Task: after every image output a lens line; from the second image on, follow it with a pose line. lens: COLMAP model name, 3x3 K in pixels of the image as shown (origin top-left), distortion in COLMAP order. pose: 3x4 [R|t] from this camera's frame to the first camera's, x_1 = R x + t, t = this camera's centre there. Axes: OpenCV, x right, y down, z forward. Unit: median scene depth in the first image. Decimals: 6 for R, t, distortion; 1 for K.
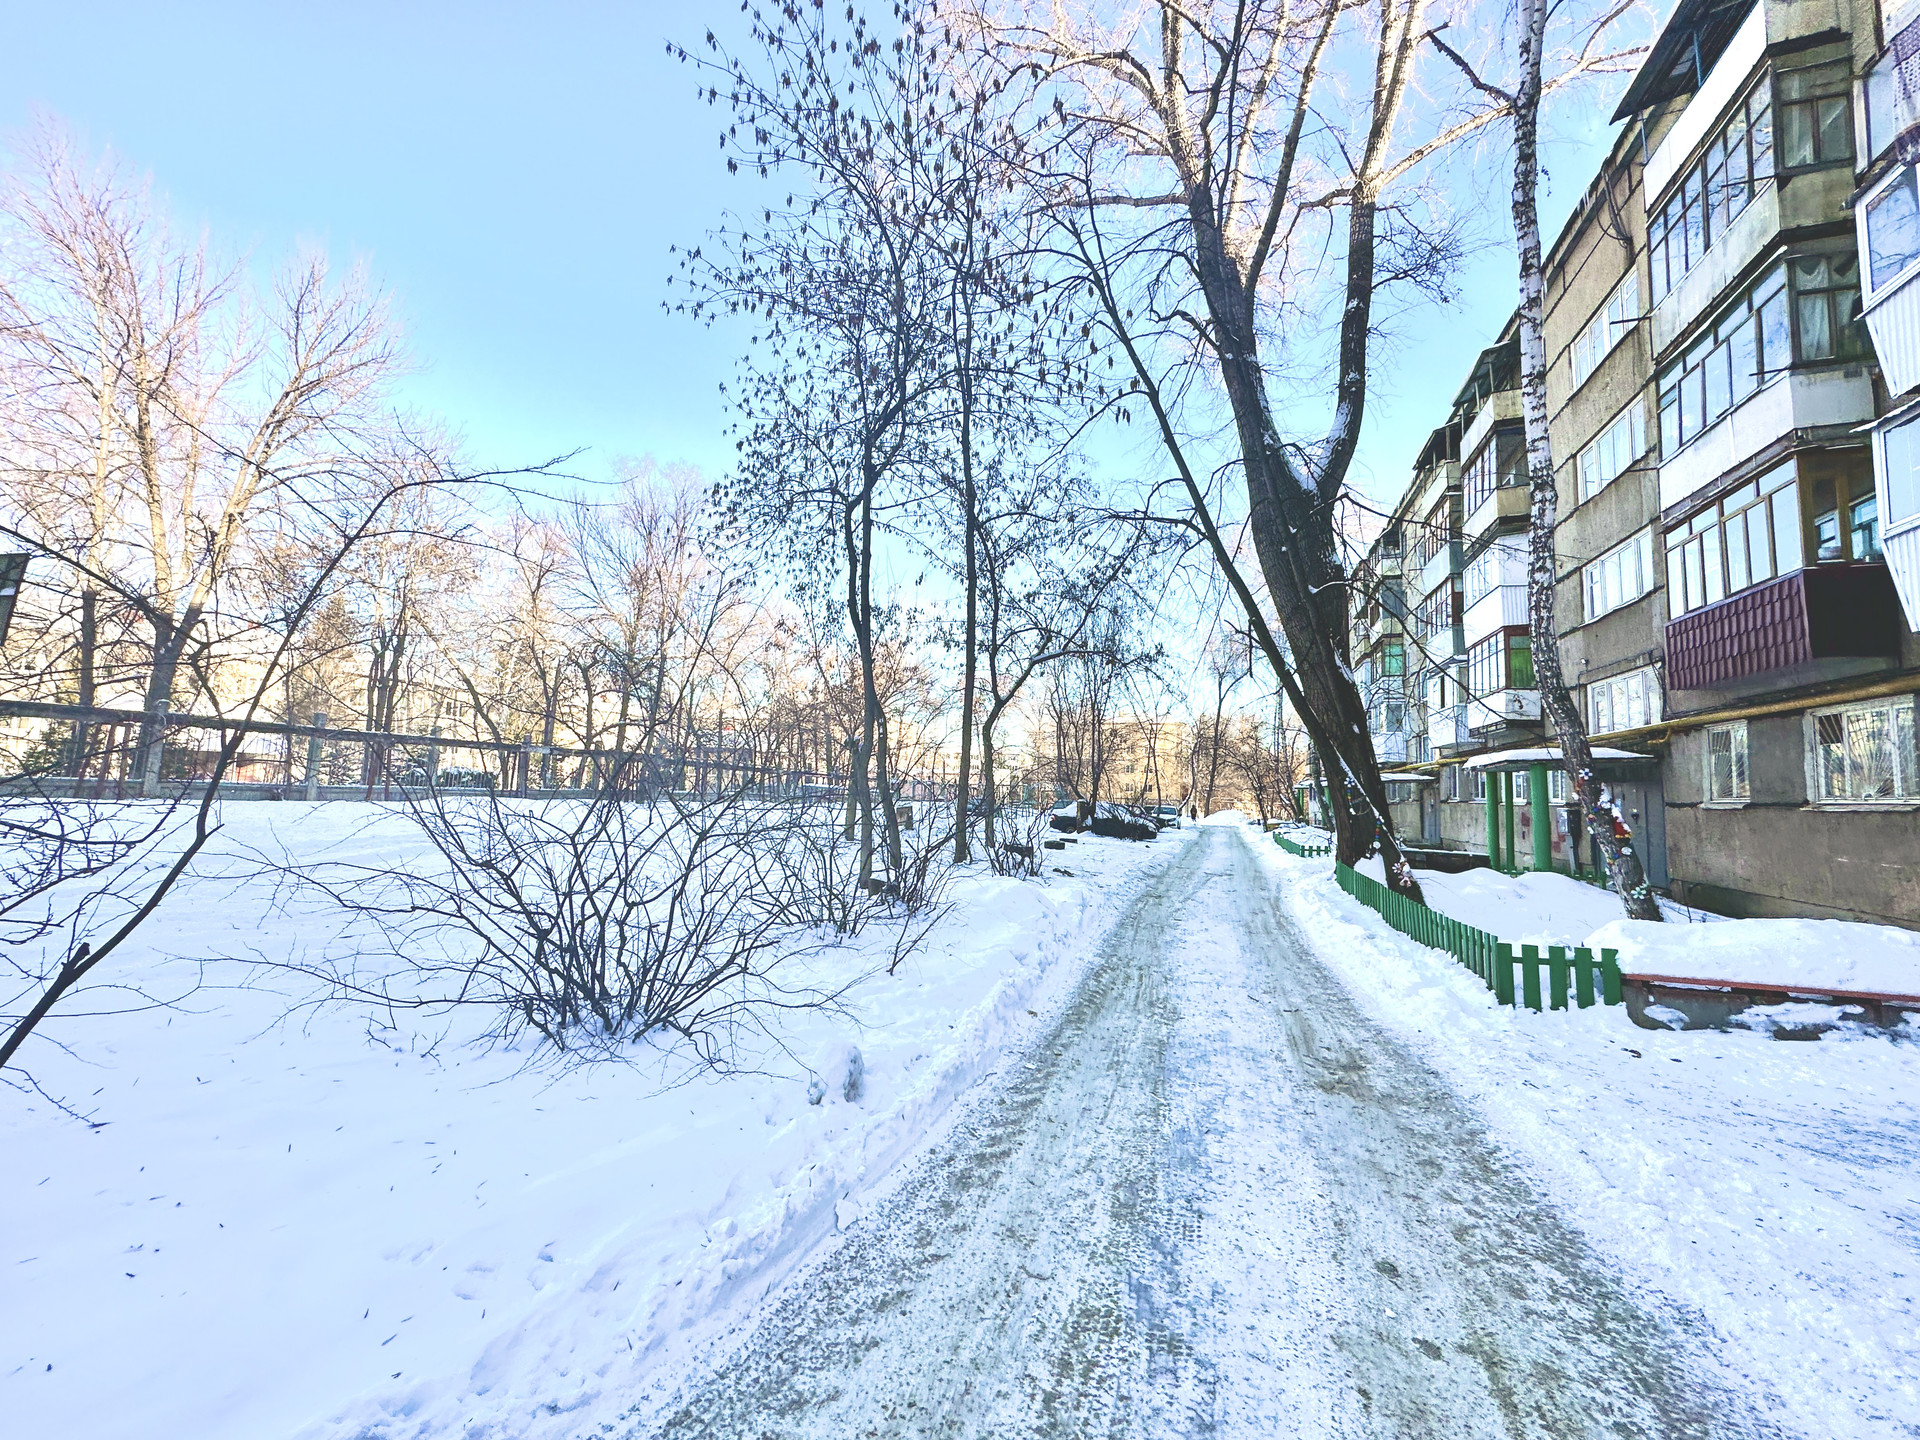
lens RADIAL K [[768.1, 0, 960.0], [0, 768.1, 720.0], [0, 0, 1]] dist [-0.001903, -0.000001]
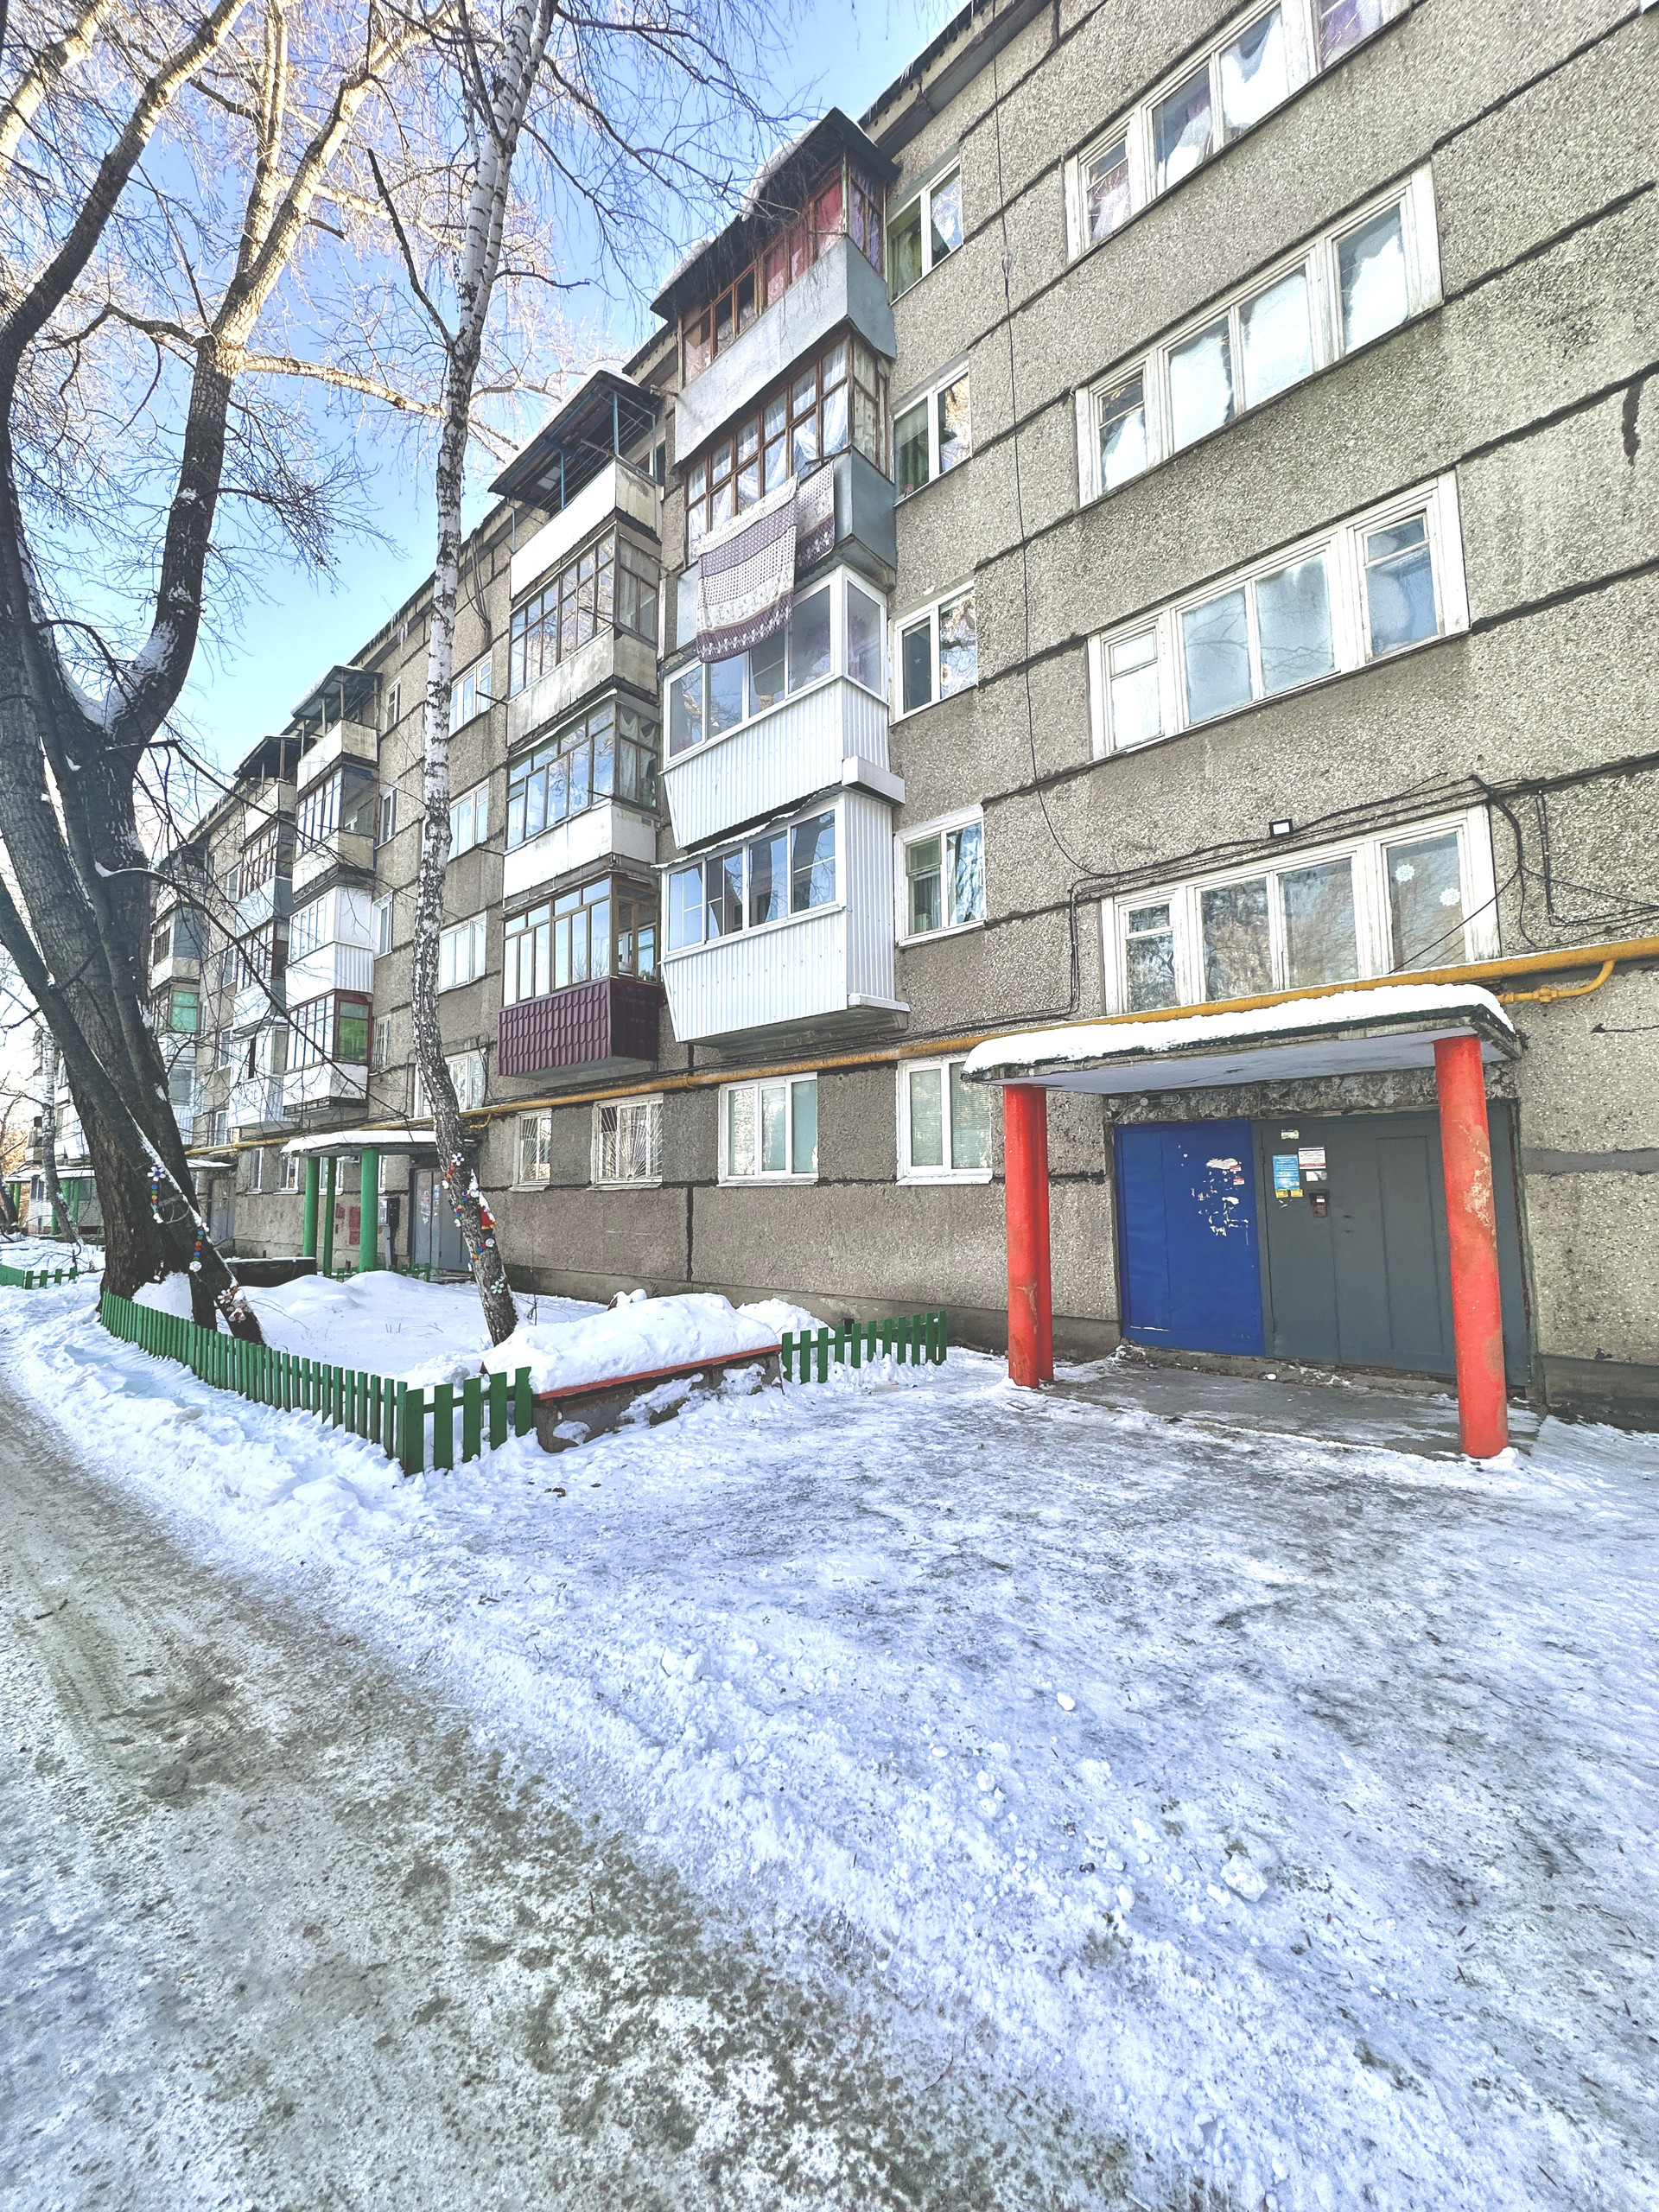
lens RADIAL K [[884.9, 0, 833.2], [0, 884.9, 1108.3], [0, 0, 1]] dist [-0.001903, -0.000001]
pose [[0.393987, 0.048023, 0.917861, 0.039175], [-0.059311, 0.997881, -0.026750, 0.010477], [-0.917200, -0.043900, 0.396000, 0.158430]]
